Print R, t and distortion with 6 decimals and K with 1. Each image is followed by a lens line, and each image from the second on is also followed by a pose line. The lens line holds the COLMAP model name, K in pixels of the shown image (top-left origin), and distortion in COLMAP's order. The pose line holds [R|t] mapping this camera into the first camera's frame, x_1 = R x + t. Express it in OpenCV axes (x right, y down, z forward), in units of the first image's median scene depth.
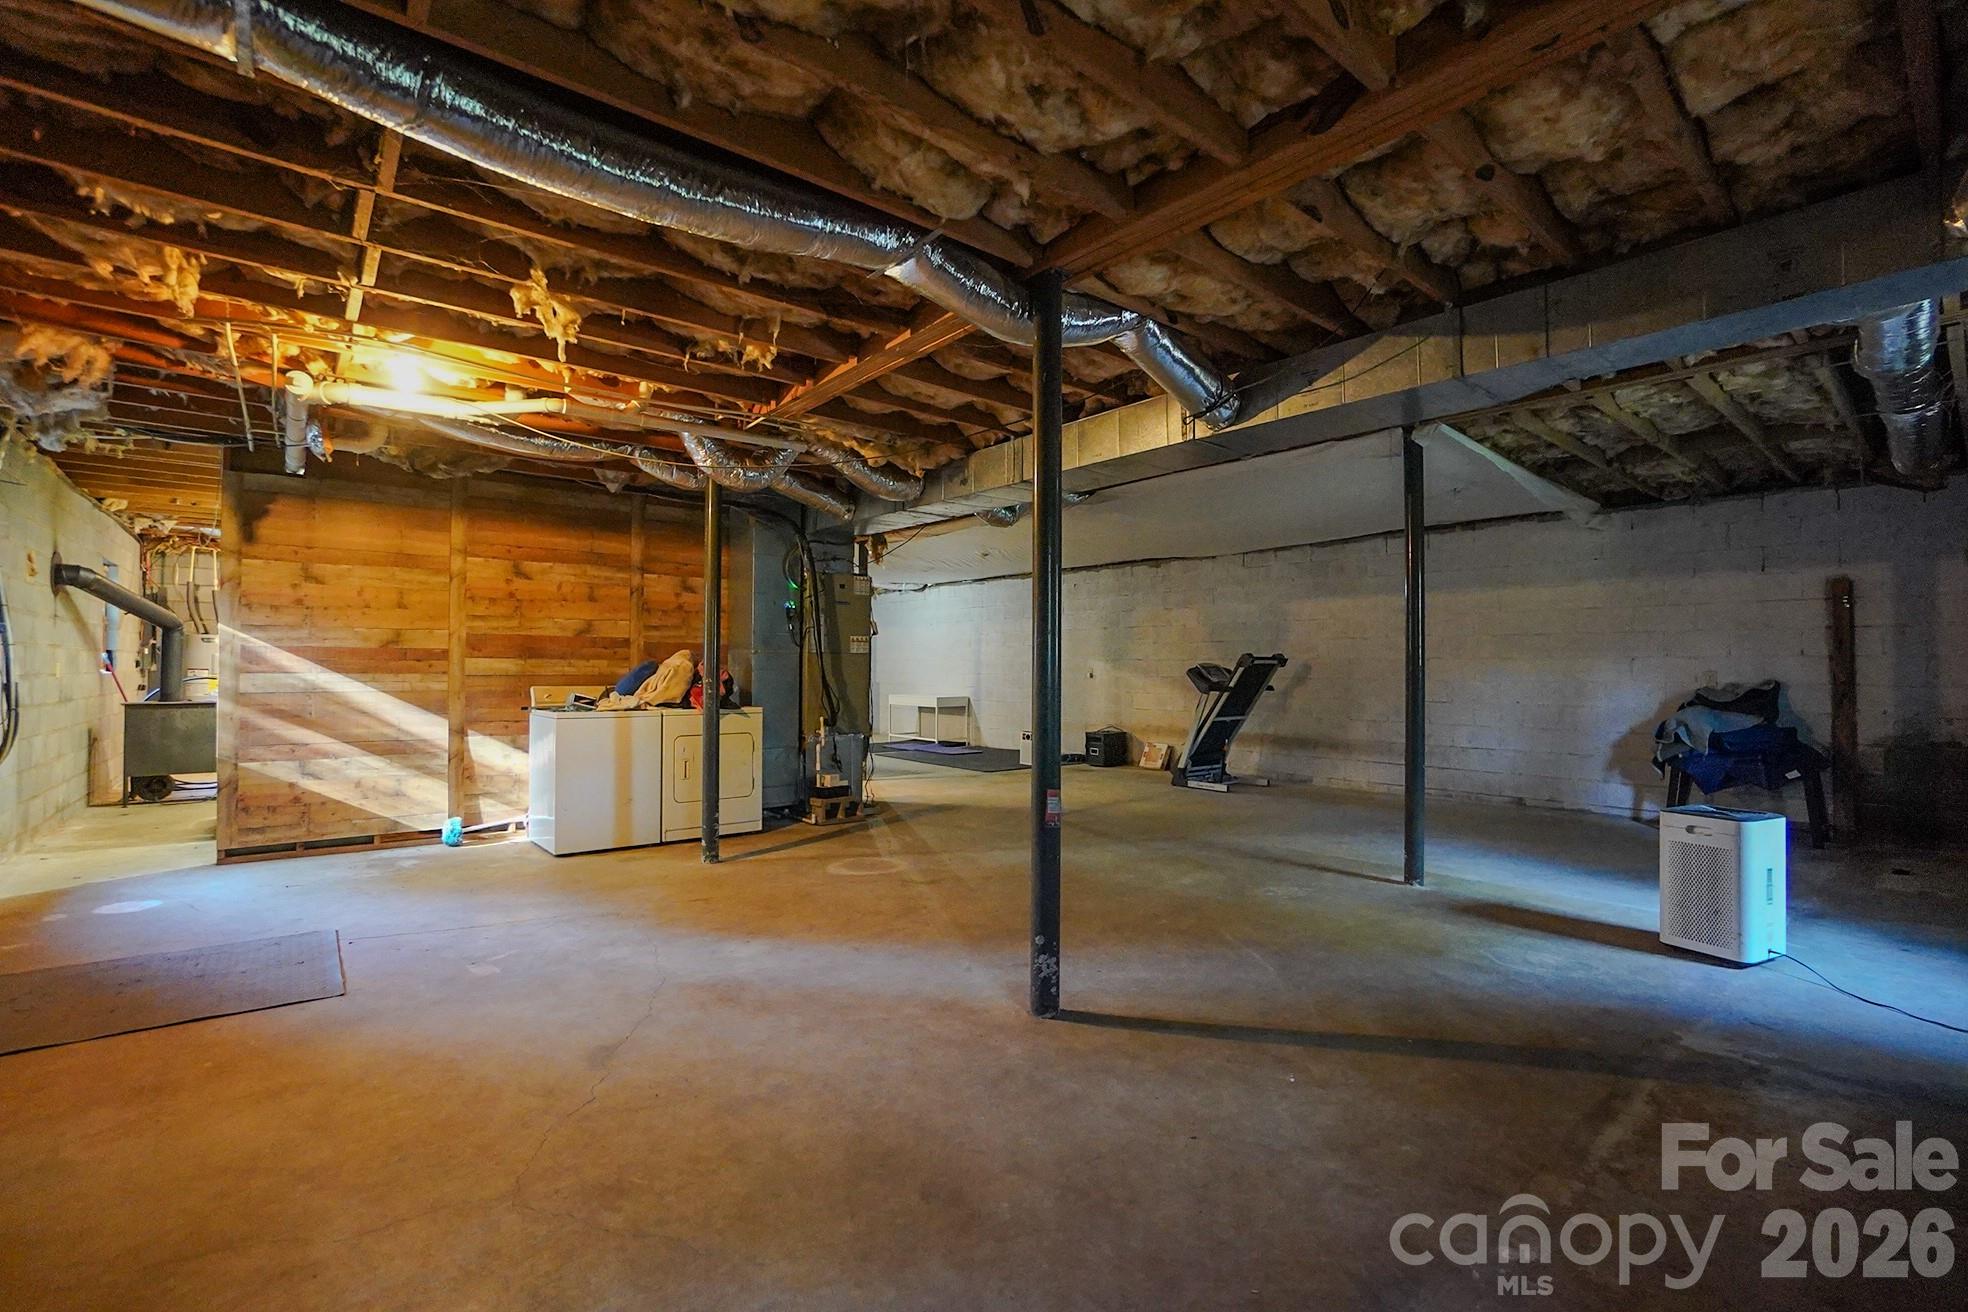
lens RADIAL K [[865.8, 0, 975.7], [0, 865.8, 660.2], [0, 0, 1]] dist [-0.036647, 0.005439]
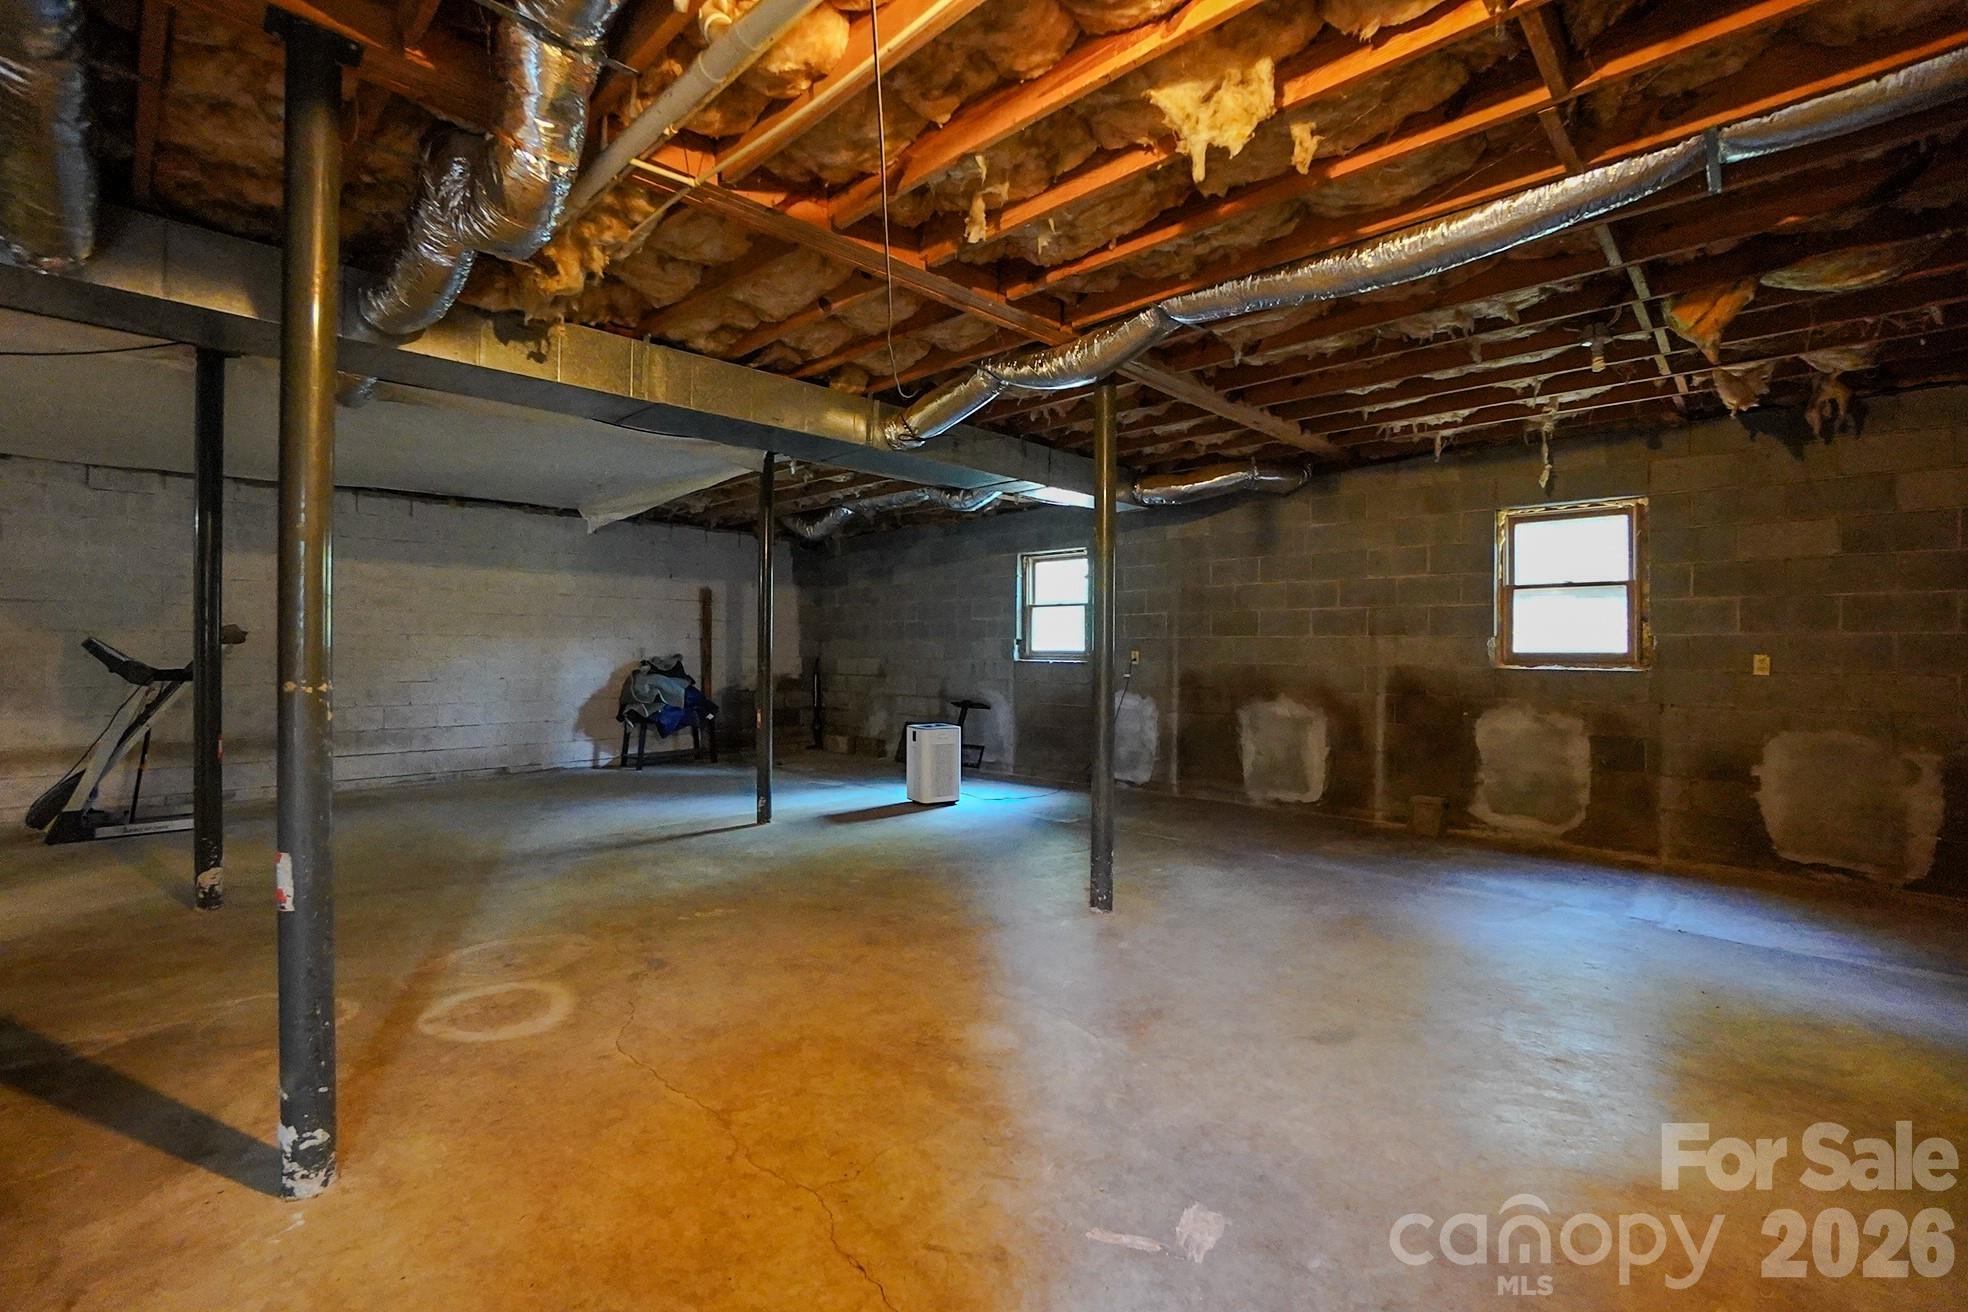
lens RADIAL K [[865.8, 0, 966.6], [0, 865.8, 650.3], [0, 0, 1]] dist [-0.036647, 0.005439]
pose [[-0.111037, -0.005108, 0.993803, -0.553666], [-0.012268, 0.999918, 0.003769, 0.004027], [-0.993741, -0.011774, -0.111090, 0.618863]]
